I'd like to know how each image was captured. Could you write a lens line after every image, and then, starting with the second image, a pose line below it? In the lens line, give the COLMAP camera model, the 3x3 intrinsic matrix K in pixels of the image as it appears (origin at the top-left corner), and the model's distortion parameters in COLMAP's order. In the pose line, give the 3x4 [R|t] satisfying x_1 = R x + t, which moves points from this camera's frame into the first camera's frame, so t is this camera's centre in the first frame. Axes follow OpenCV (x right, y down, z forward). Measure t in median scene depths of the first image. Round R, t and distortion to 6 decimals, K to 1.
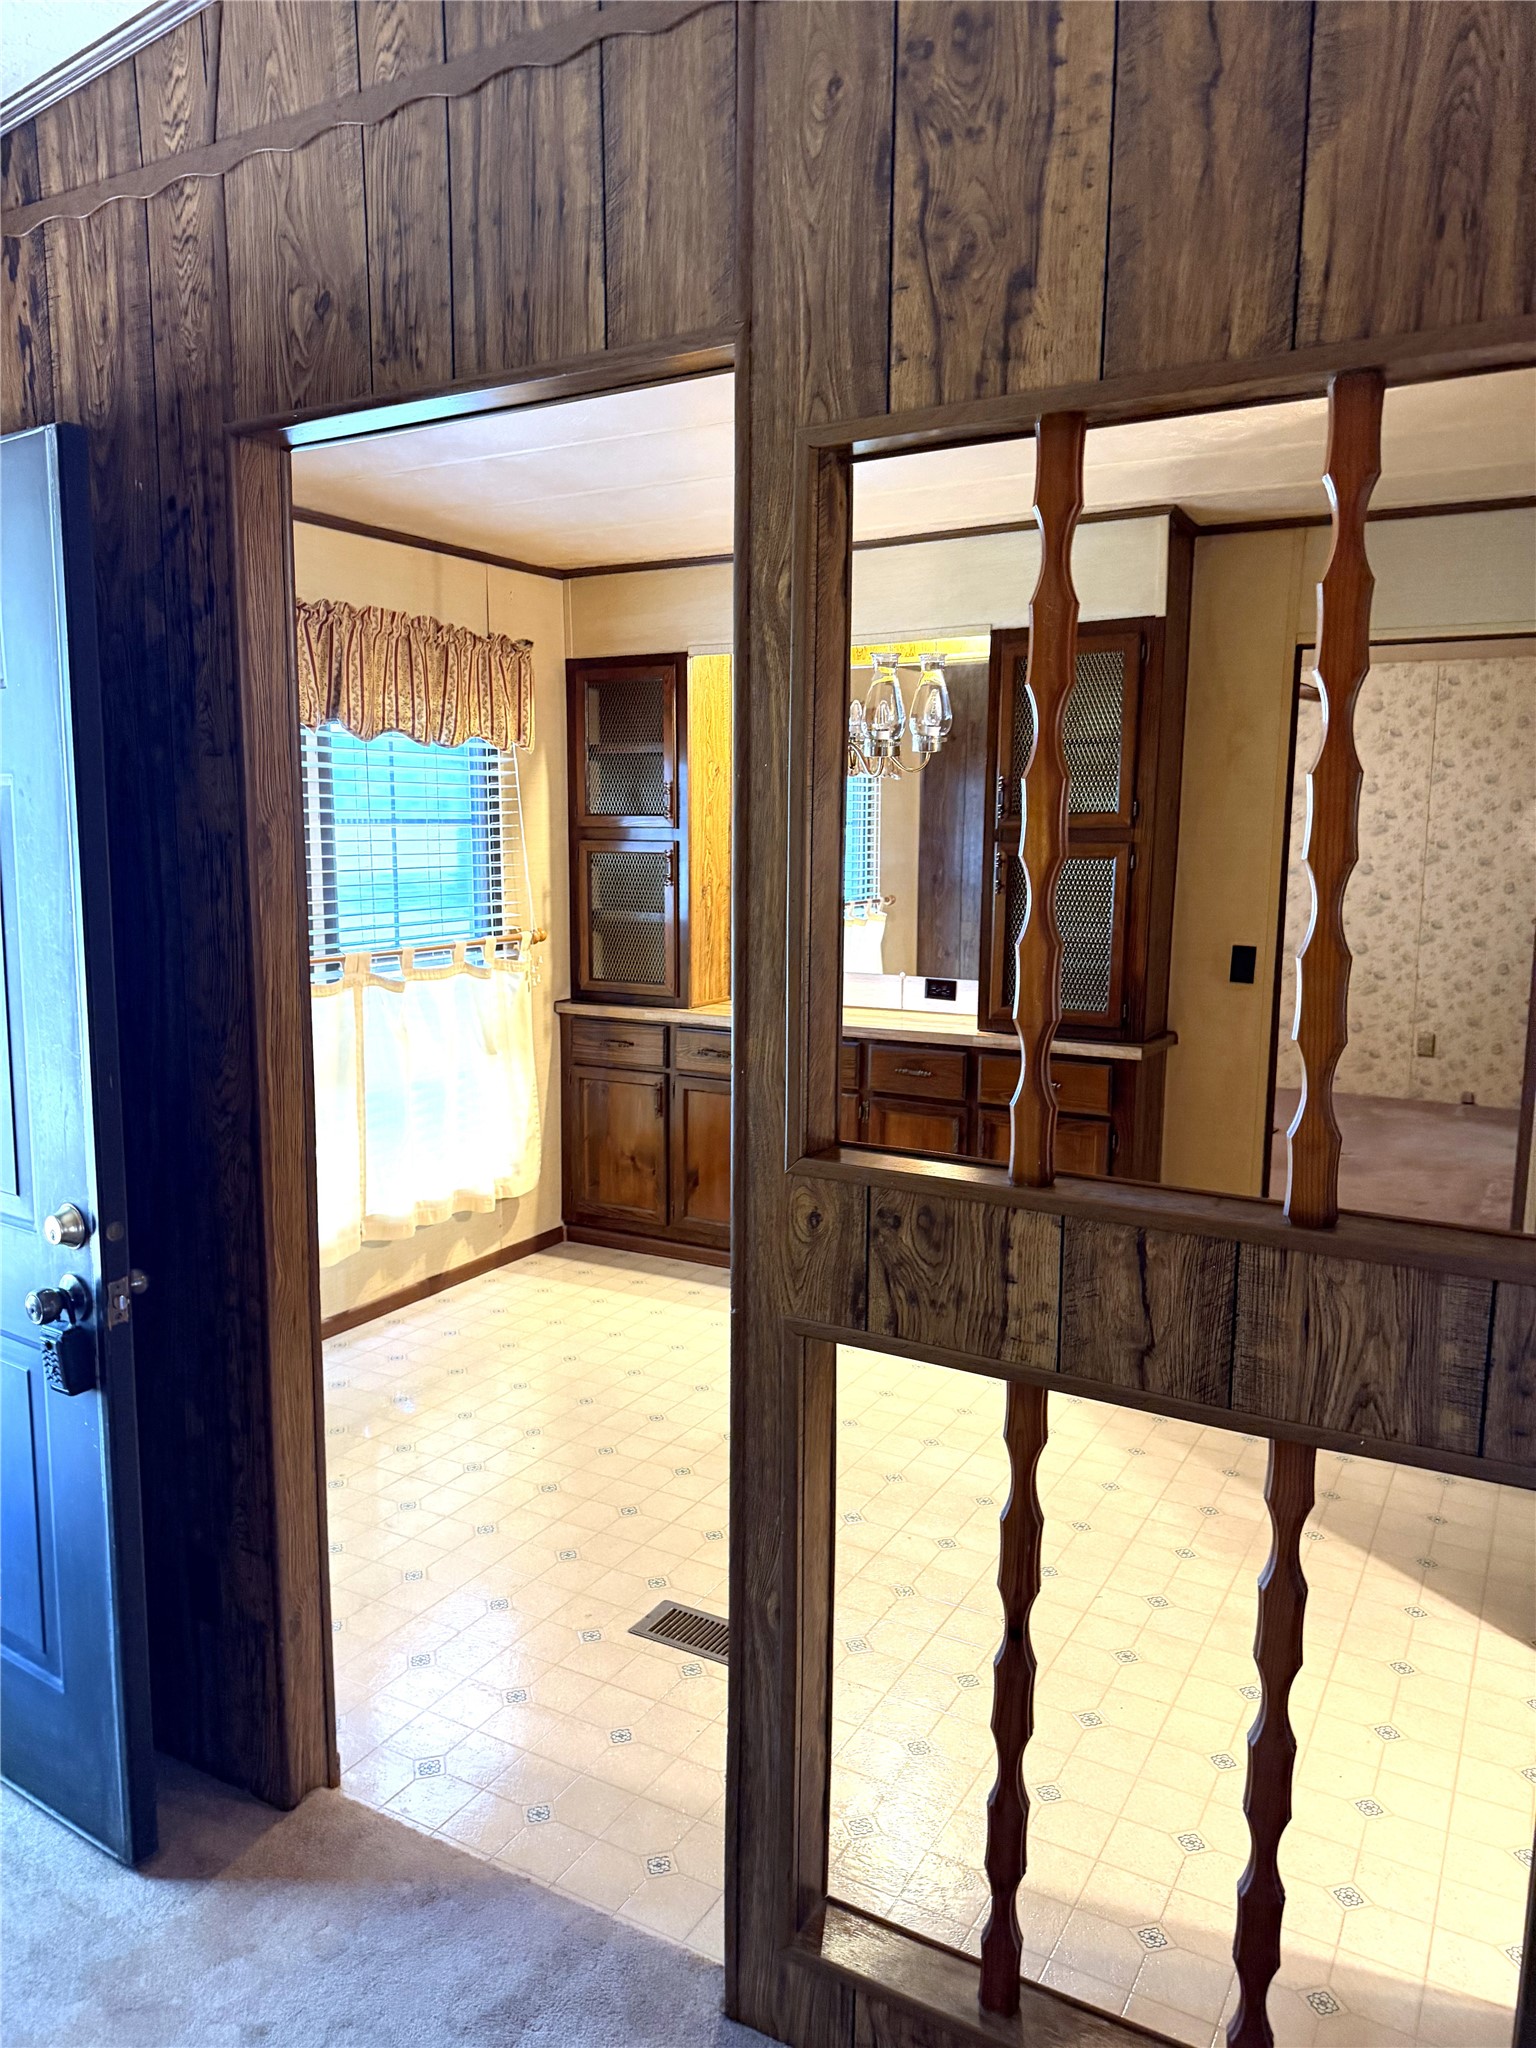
lens RADIAL K [[1434.2, 0, 760.9], [0, 1434.2, 1030.7], [0, 0, 1]] dist [0.173230, -0.317596]
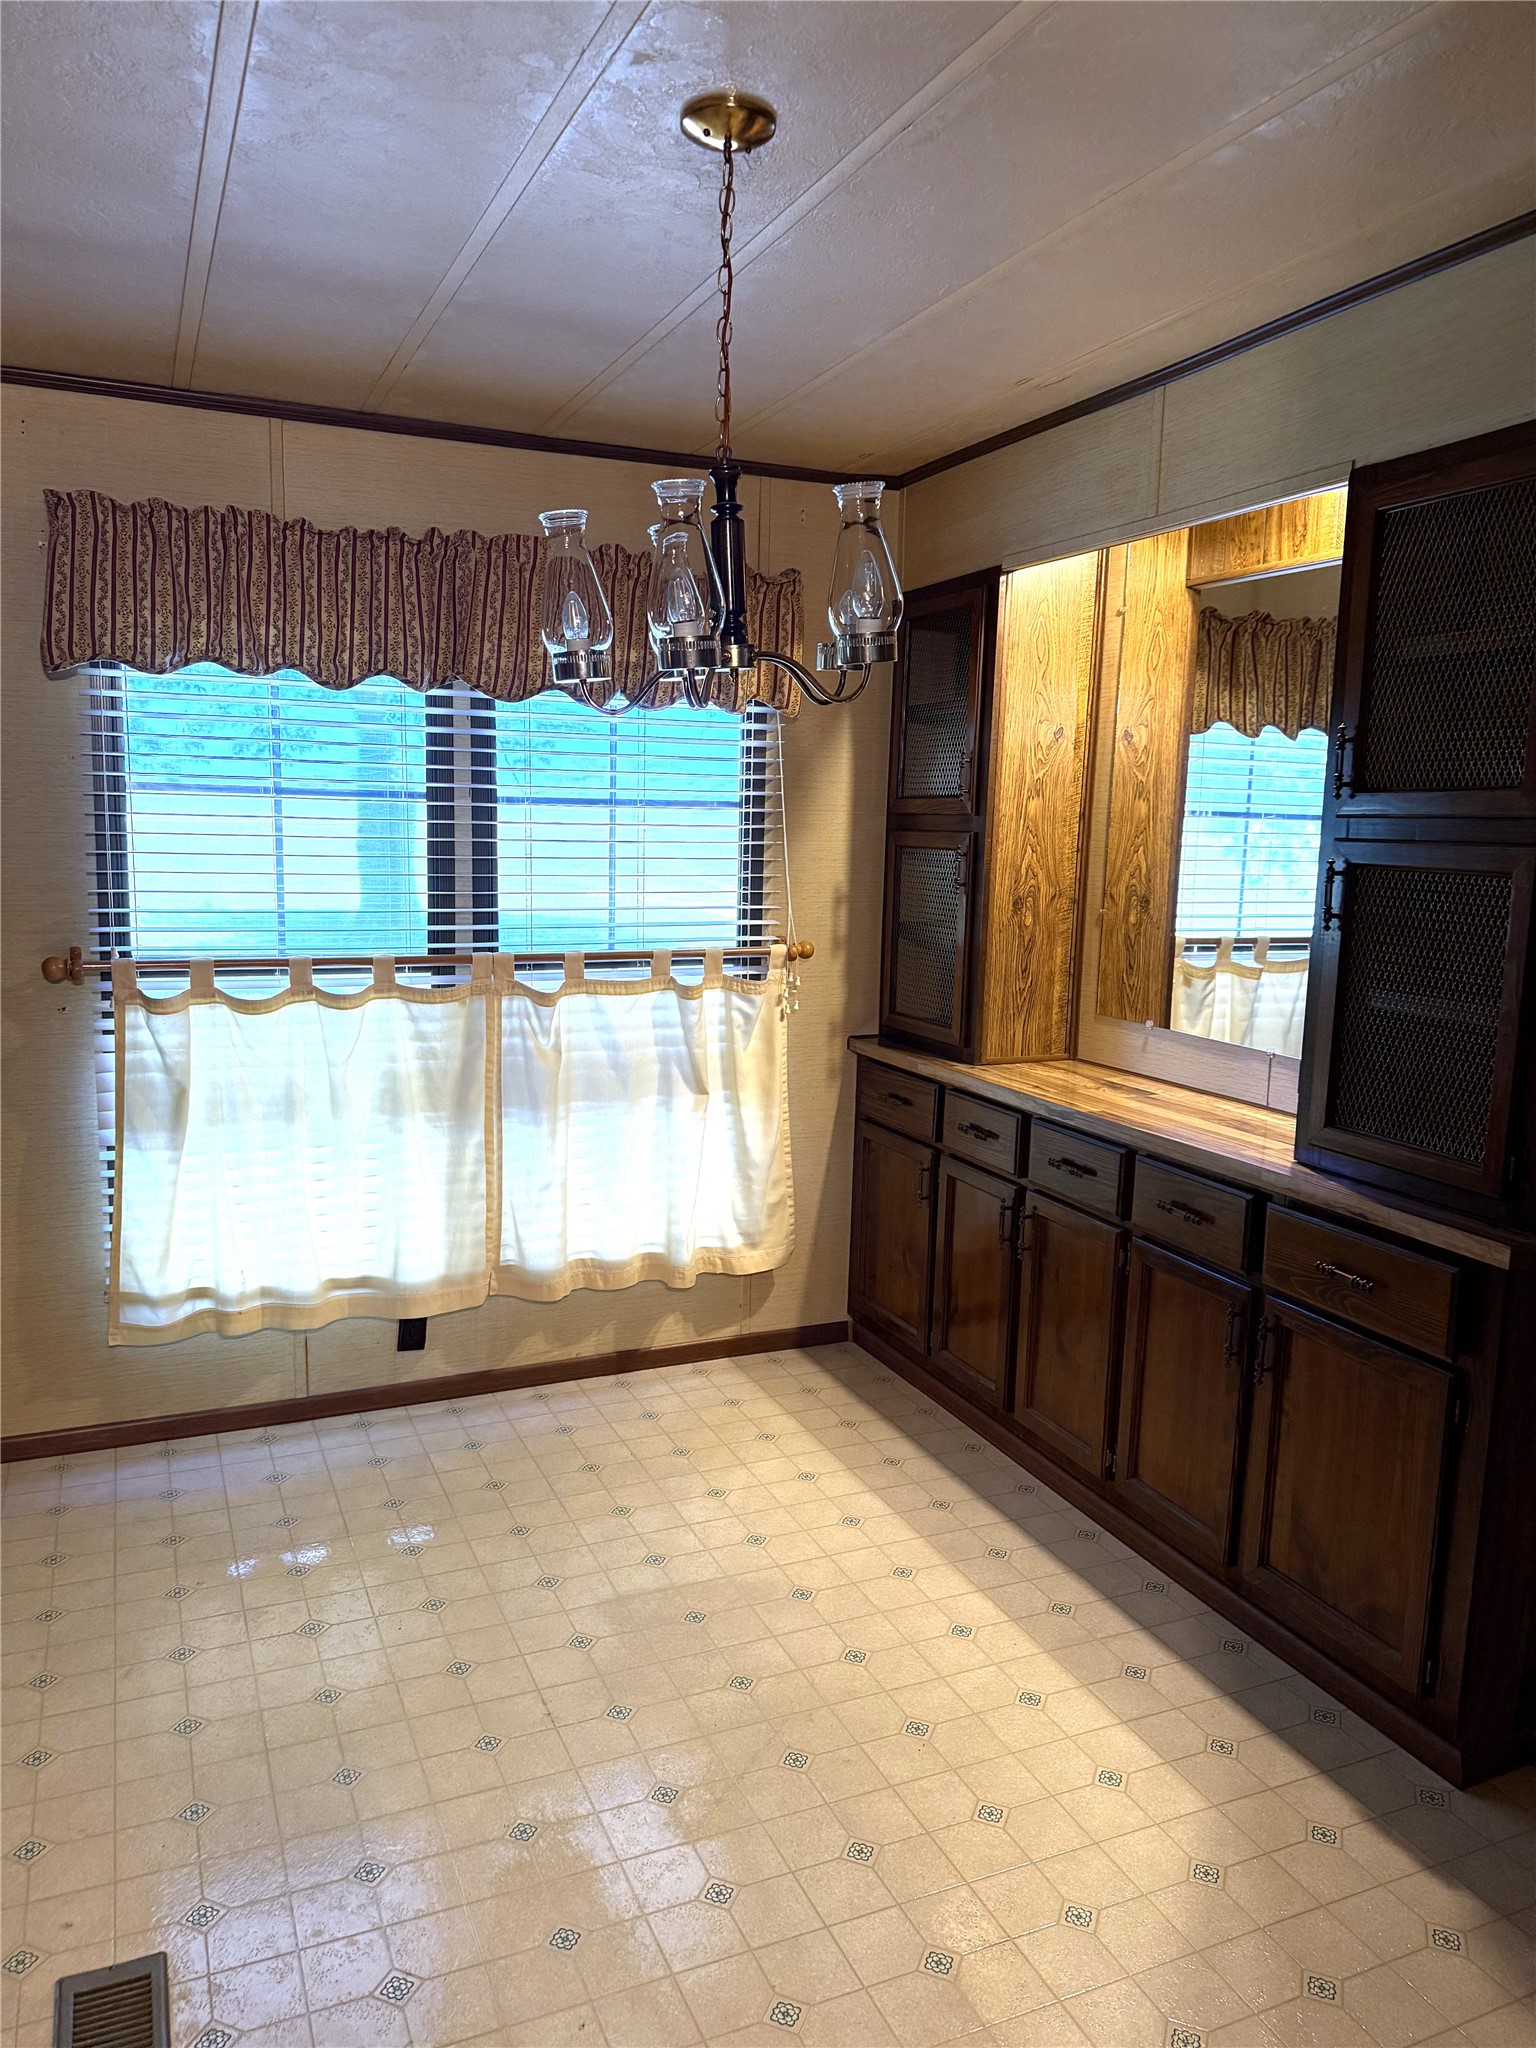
lens RADIAL K [[1434.2, 0, 760.9], [0, 1434.2, 1030.7], [0, 0, 1]] dist [0.173230, -0.317596]
pose [[0.798651, 0.101238, -0.593218, 0.300584], [-0.103973, 0.994137, 0.029680, -0.044148], [0.592745, 0.037975, 0.804495, 0.364449]]
